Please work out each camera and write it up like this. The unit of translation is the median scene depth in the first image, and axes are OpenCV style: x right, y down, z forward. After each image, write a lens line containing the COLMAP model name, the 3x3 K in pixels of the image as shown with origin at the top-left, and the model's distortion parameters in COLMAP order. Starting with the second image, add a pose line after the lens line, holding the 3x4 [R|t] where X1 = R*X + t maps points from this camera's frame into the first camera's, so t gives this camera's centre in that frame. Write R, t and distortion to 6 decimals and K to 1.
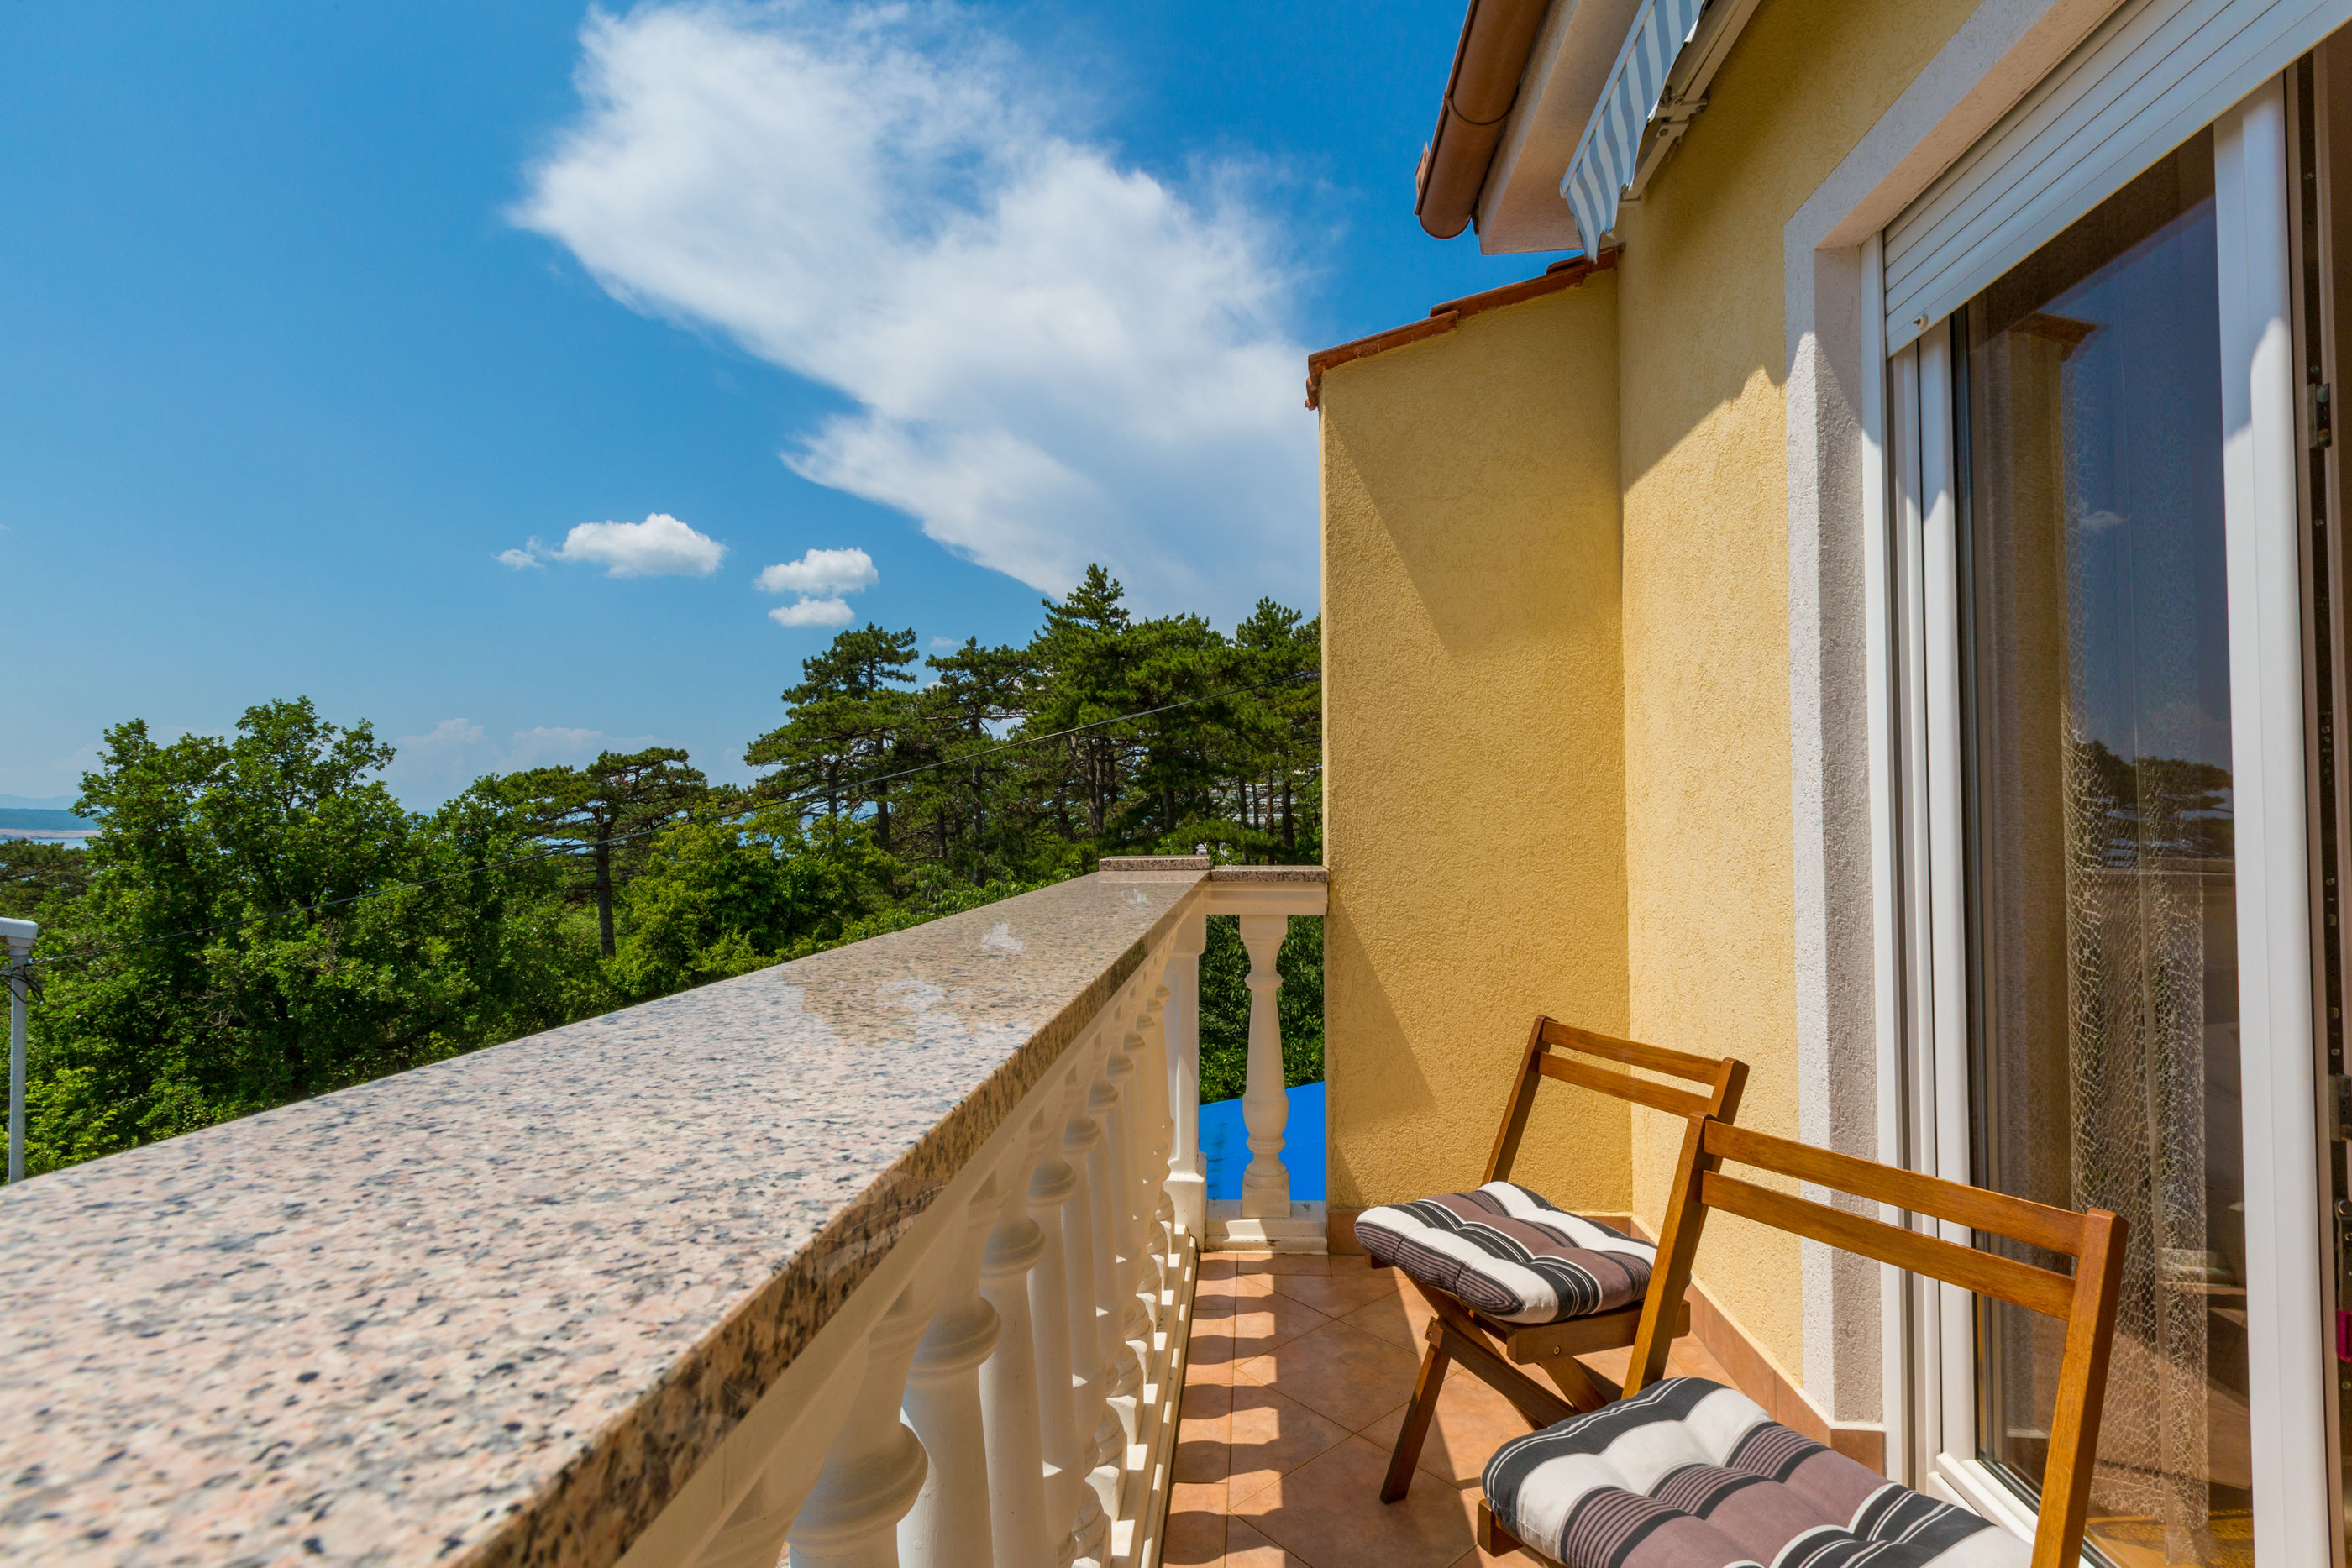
lens RADIAL K [[1088.7, 0, 1145.6], [0, 1088.7, 793.9], [0, 0, 1]] dist [0.001761, 0.000123]
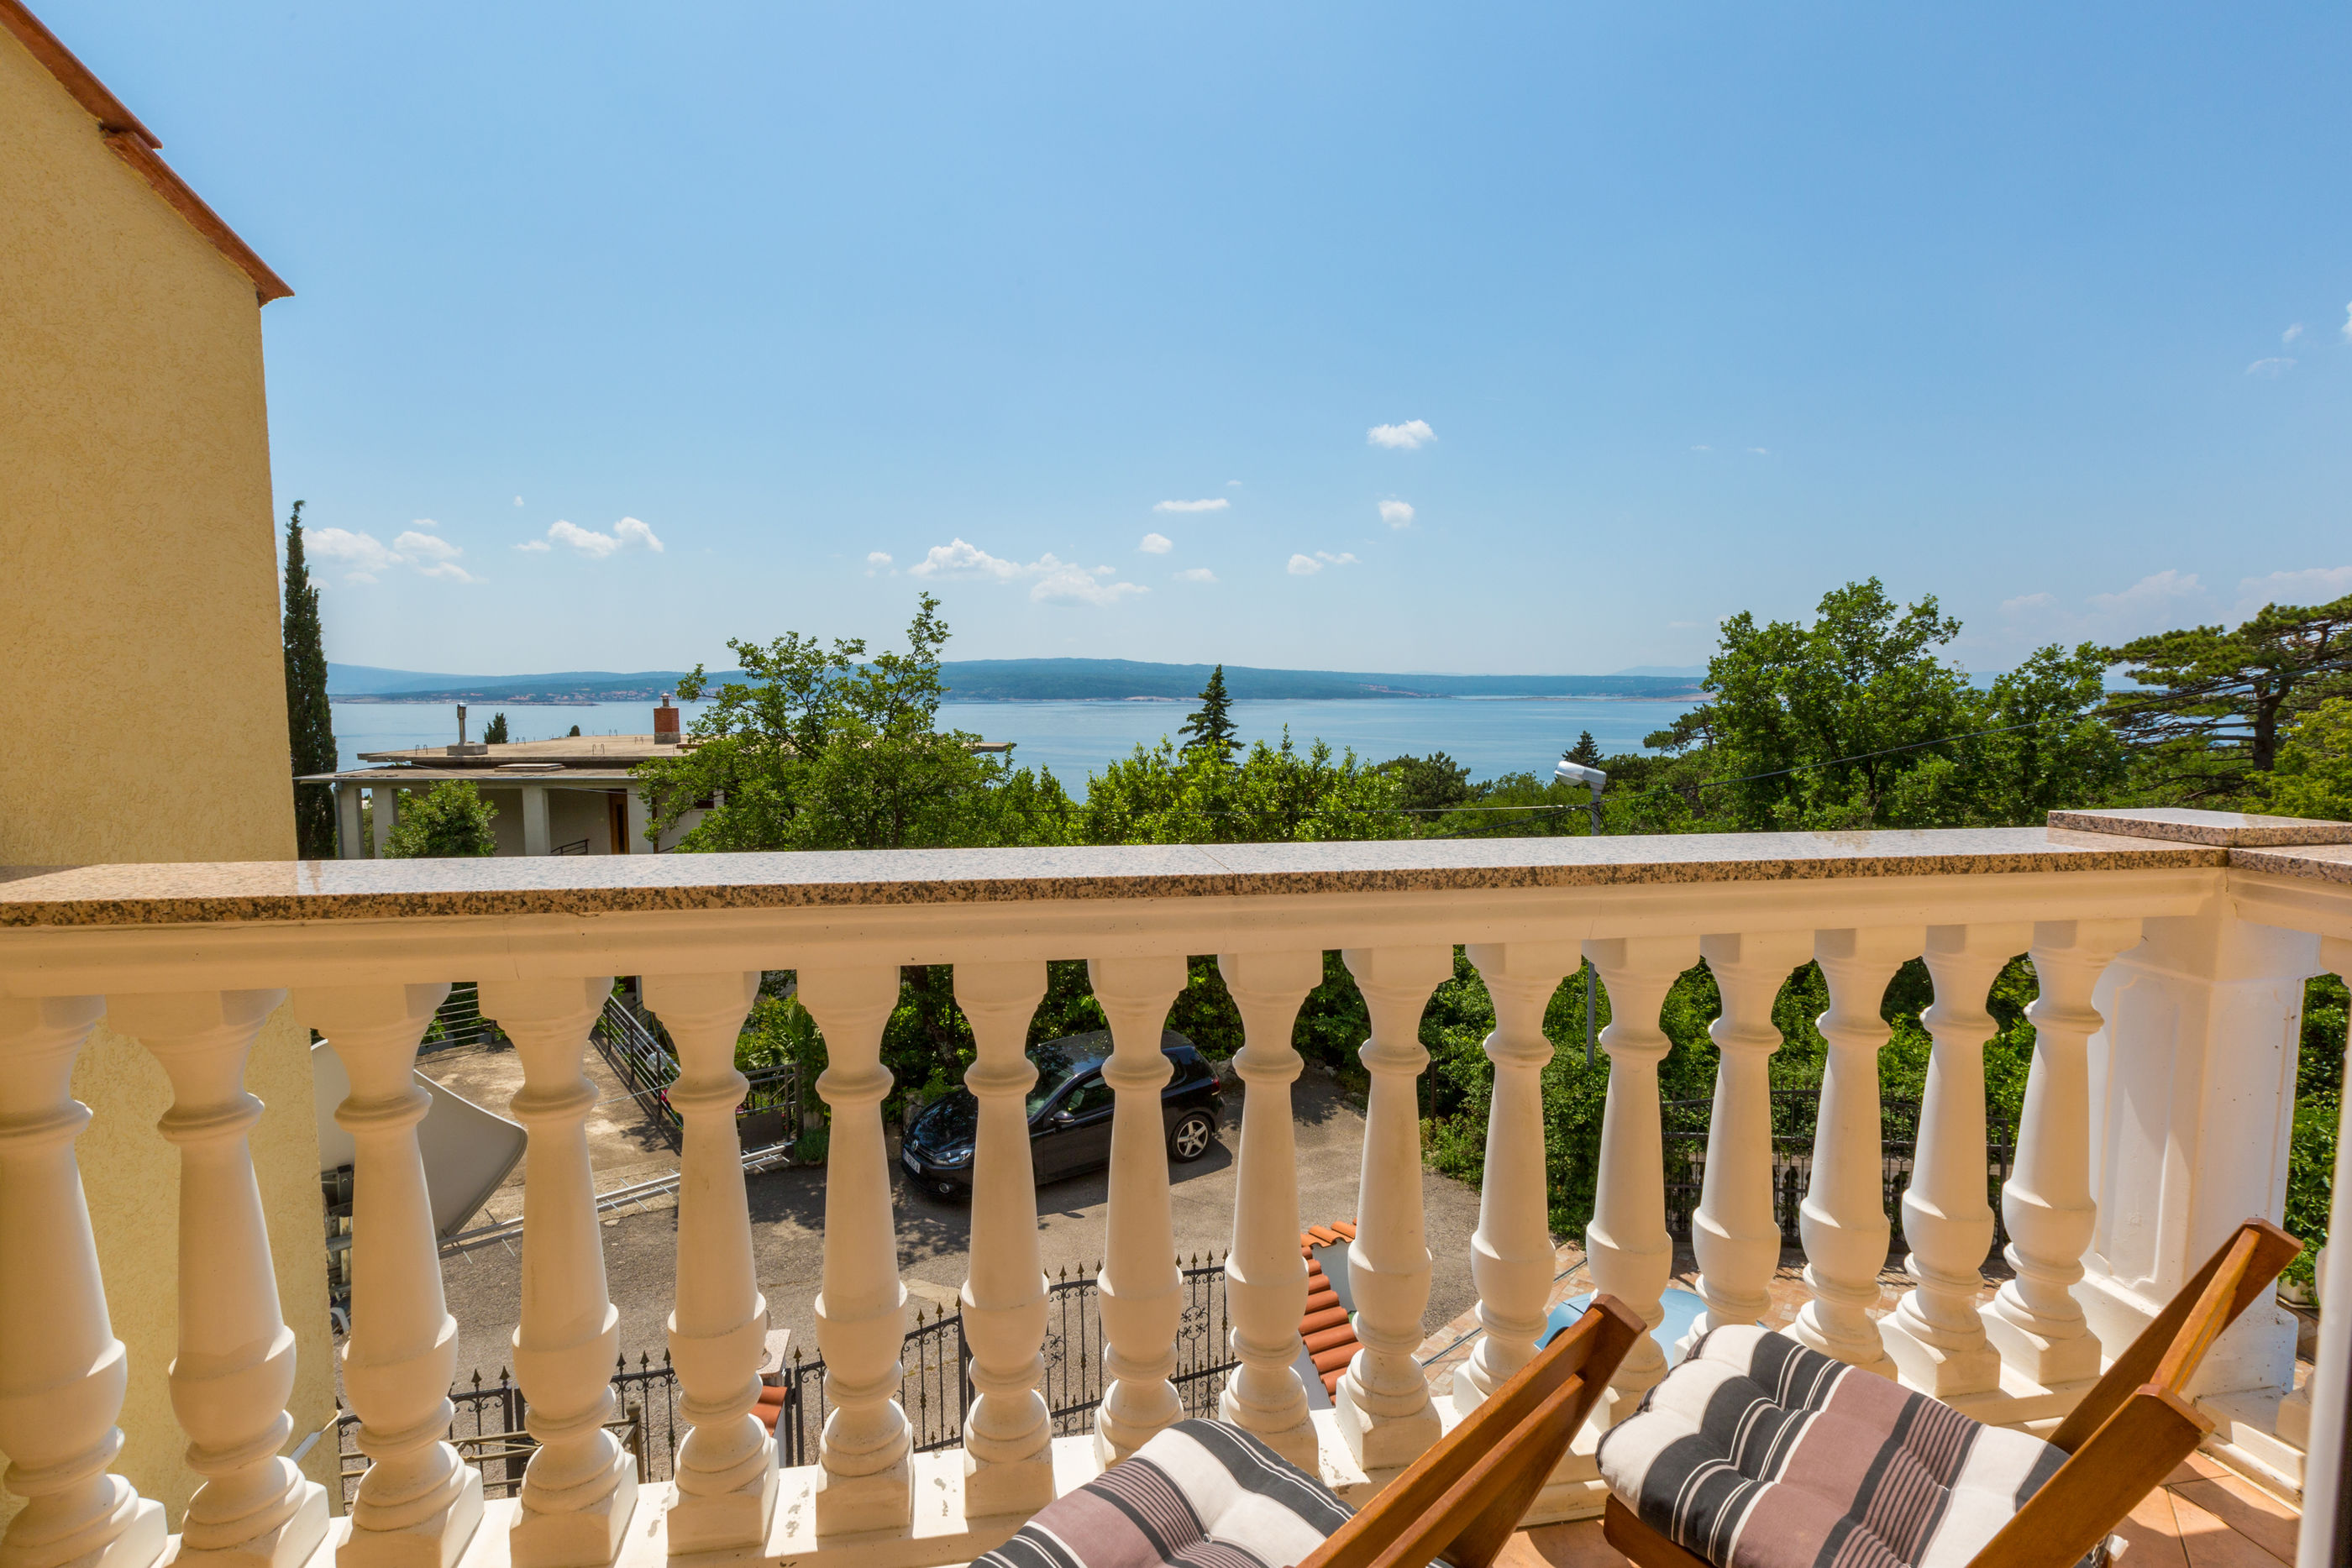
lens RADIAL K [[1088.7, 0, 1162.9], [0, 1088.7, 782.4], [0, 0, 1]] dist [0.001761, 0.000123]
pose [[0.261625, 0.083342, -0.961565, 0.087832], [0.024480, 0.995371, 0.092932, -0.006960], [0.964859, -0.047852, 0.258374, 0.050403]]
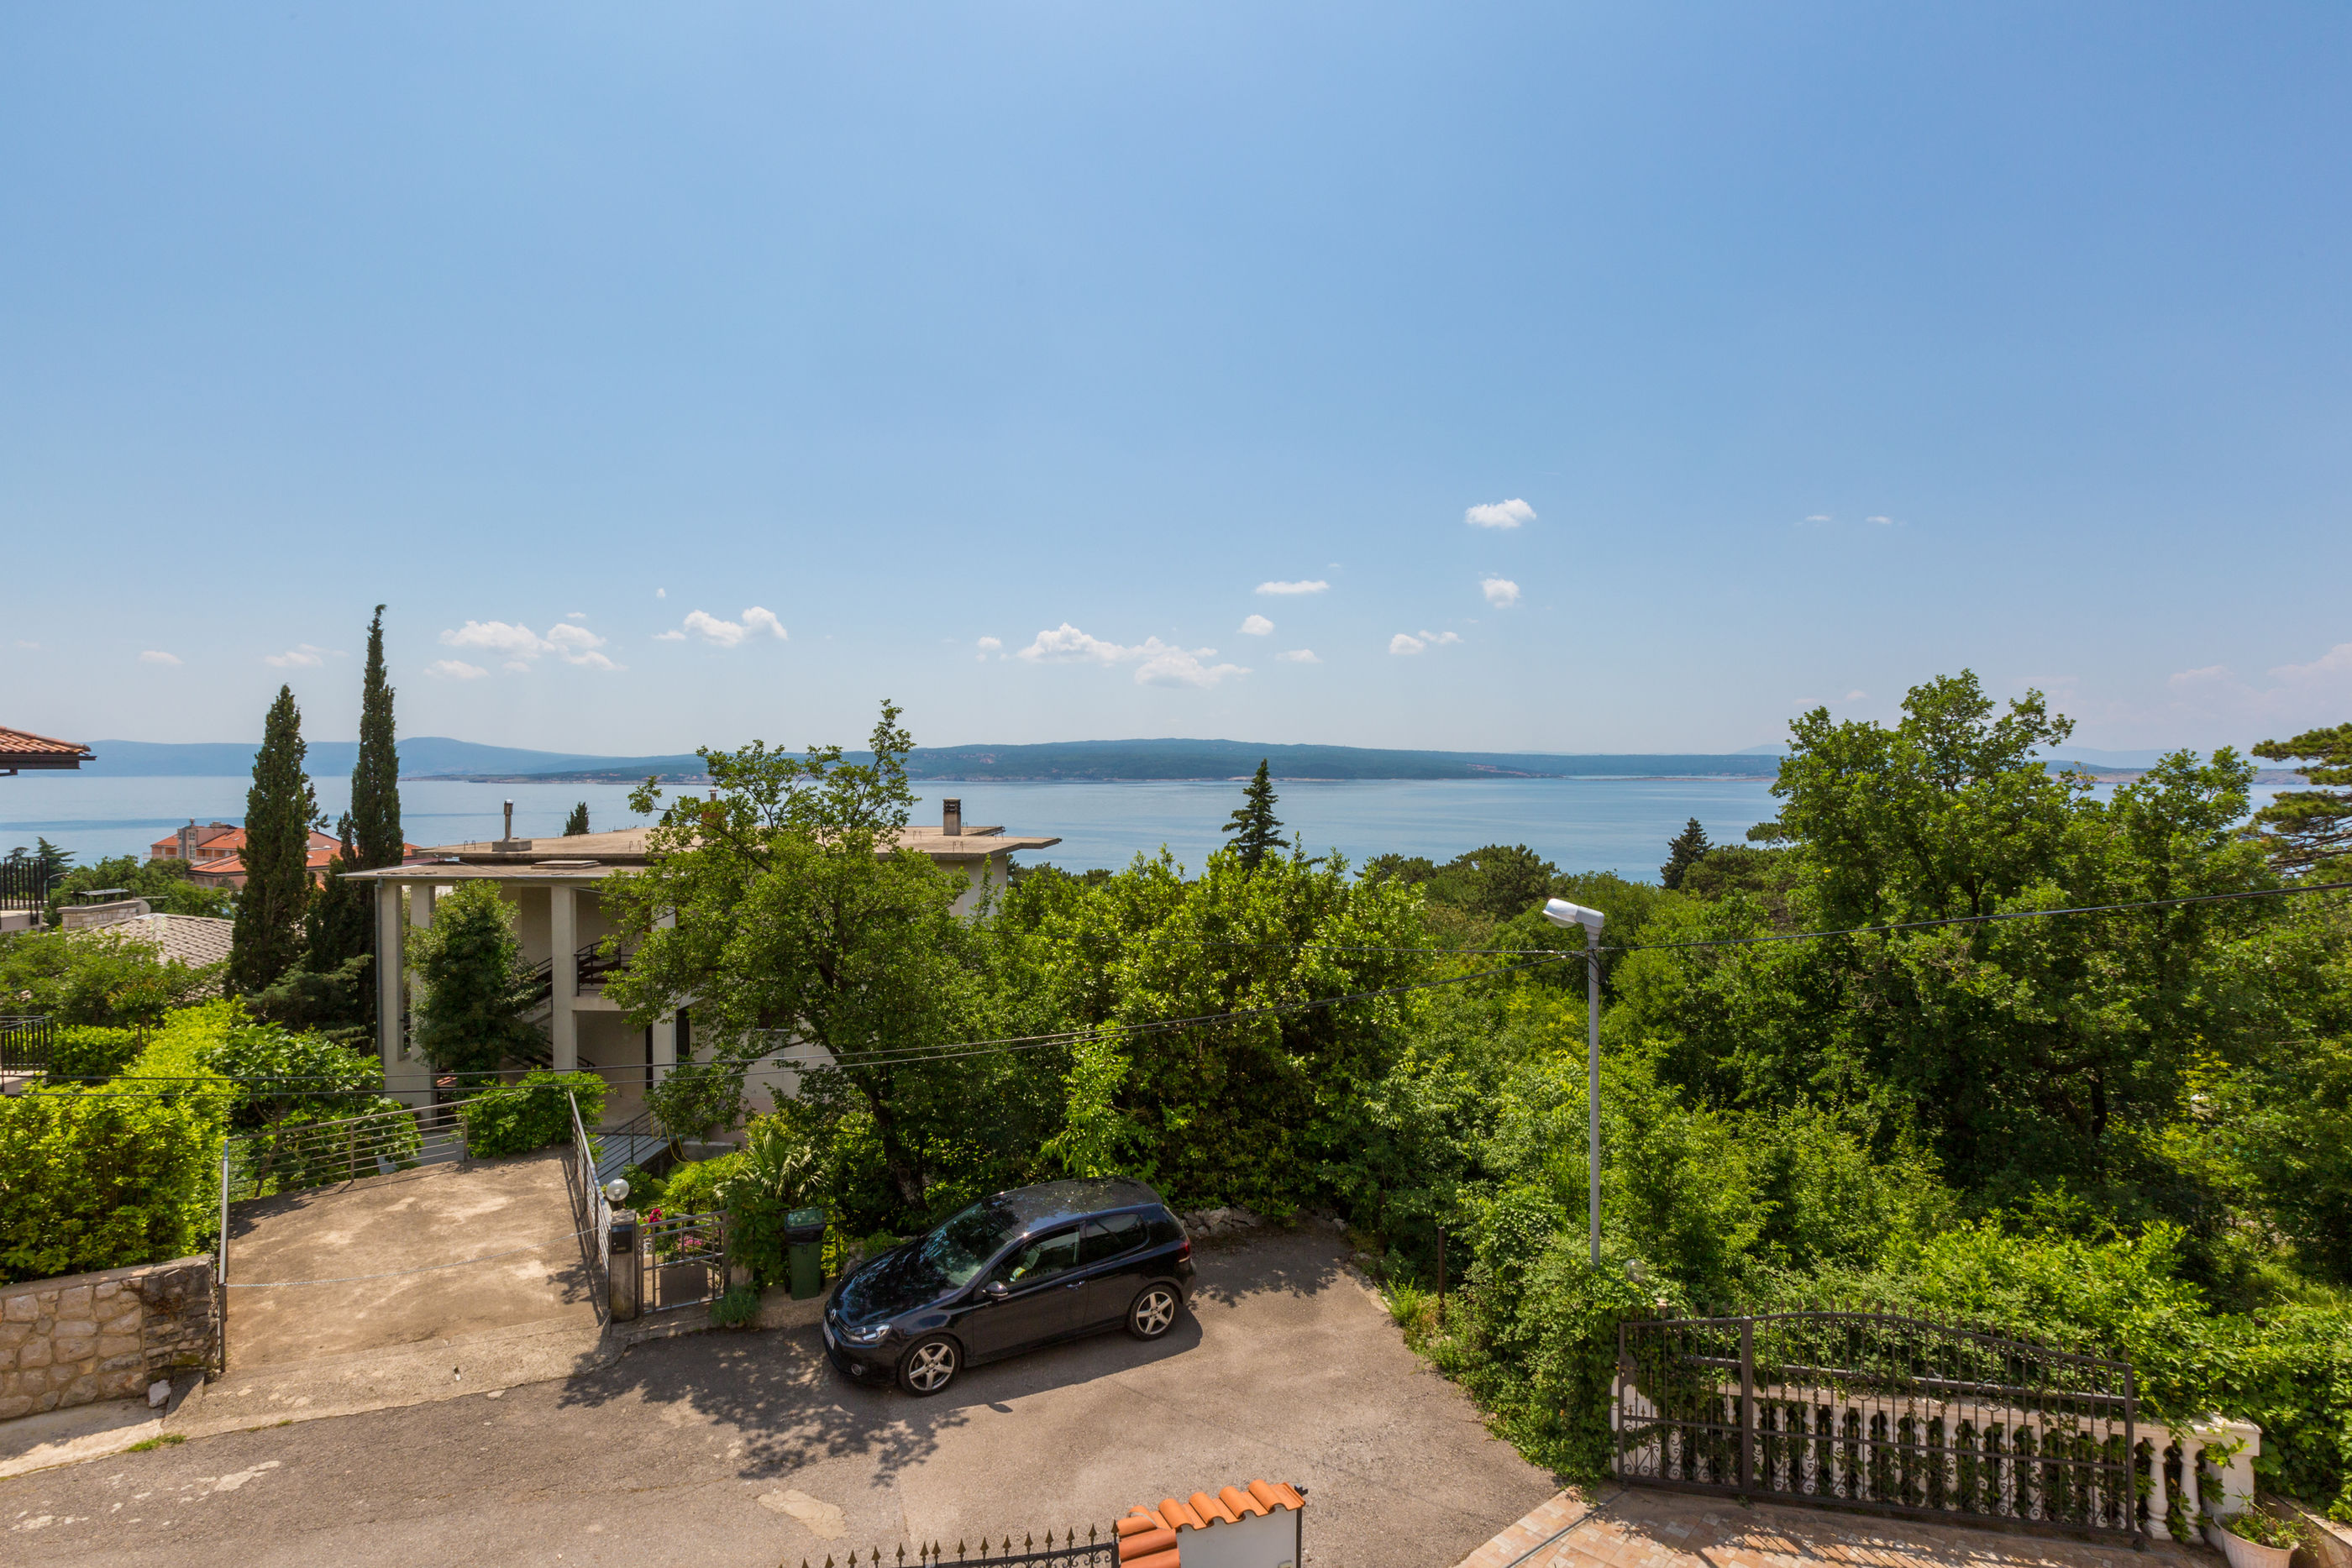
lens RADIAL K [[1088.7, 0, 1165.2], [0, 1088.7, 788.2], [0, 0, 1]] dist [0.001761, 0.000123]
pose [[0.170964, 0.018299, -0.985107, 0.032872], [0.026363, 0.999385, 0.023139, -0.029579], [0.984925, -0.029926, 0.170376, 0.170145]]
